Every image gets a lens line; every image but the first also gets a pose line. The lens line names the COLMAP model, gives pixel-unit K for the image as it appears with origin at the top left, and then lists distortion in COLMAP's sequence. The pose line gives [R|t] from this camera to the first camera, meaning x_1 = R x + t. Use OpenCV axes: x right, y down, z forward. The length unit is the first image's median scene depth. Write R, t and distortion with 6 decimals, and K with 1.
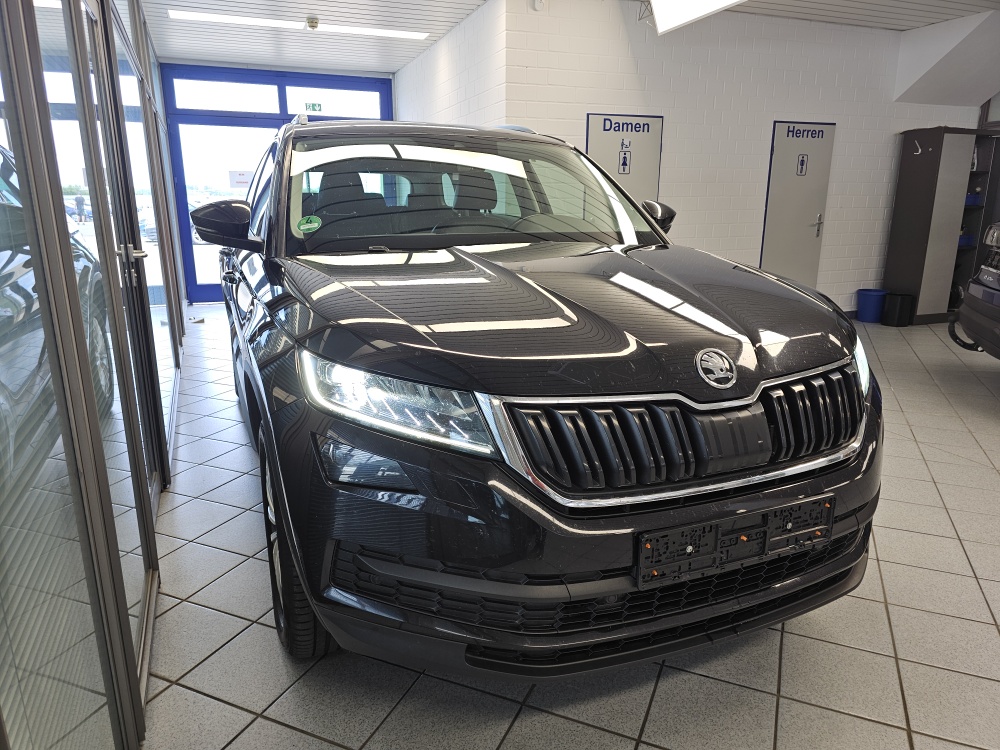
lens RADIAL K [[688.2, 0, 500.0], [0, 688.2, 375.0], [0, 0, 1]] dist [0.036191, -0.057055]
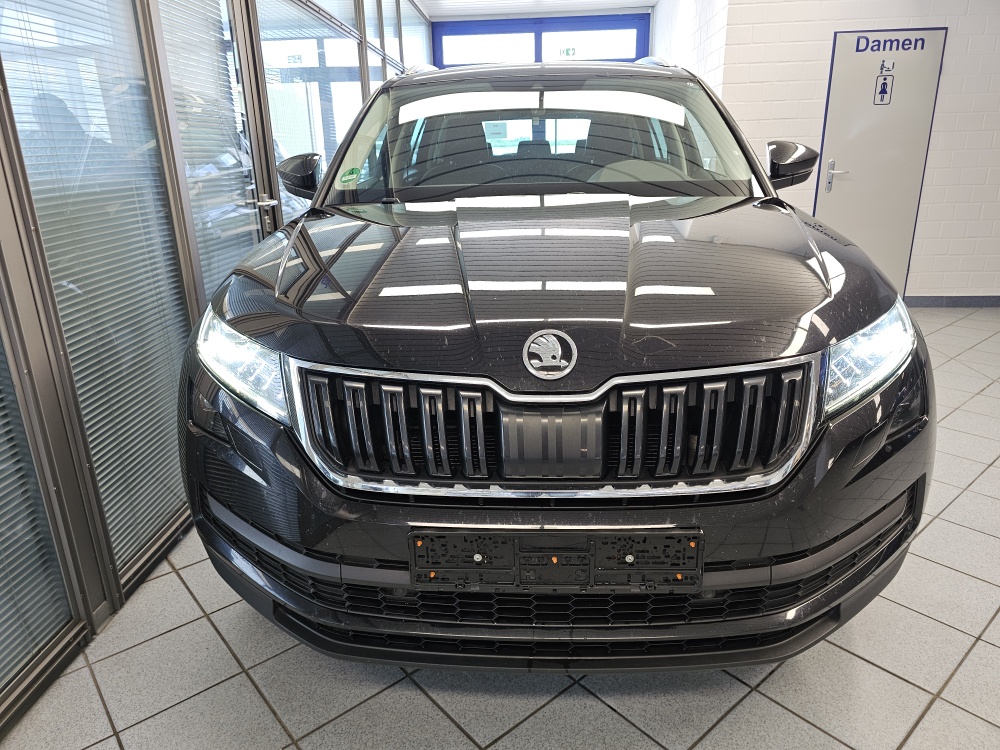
lens RADIAL K [[674.4, 0, 507.5], [0, 674.4, 369.4], [0, 0, 1]] dist [0.082533, -0.082684]
pose [[0.901181, 0.113565, -0.418301, 0.162999], [-0.083901, 0.992518, 0.088705, -0.015774], [0.425245, -0.044844, 0.903967, 0.065175]]
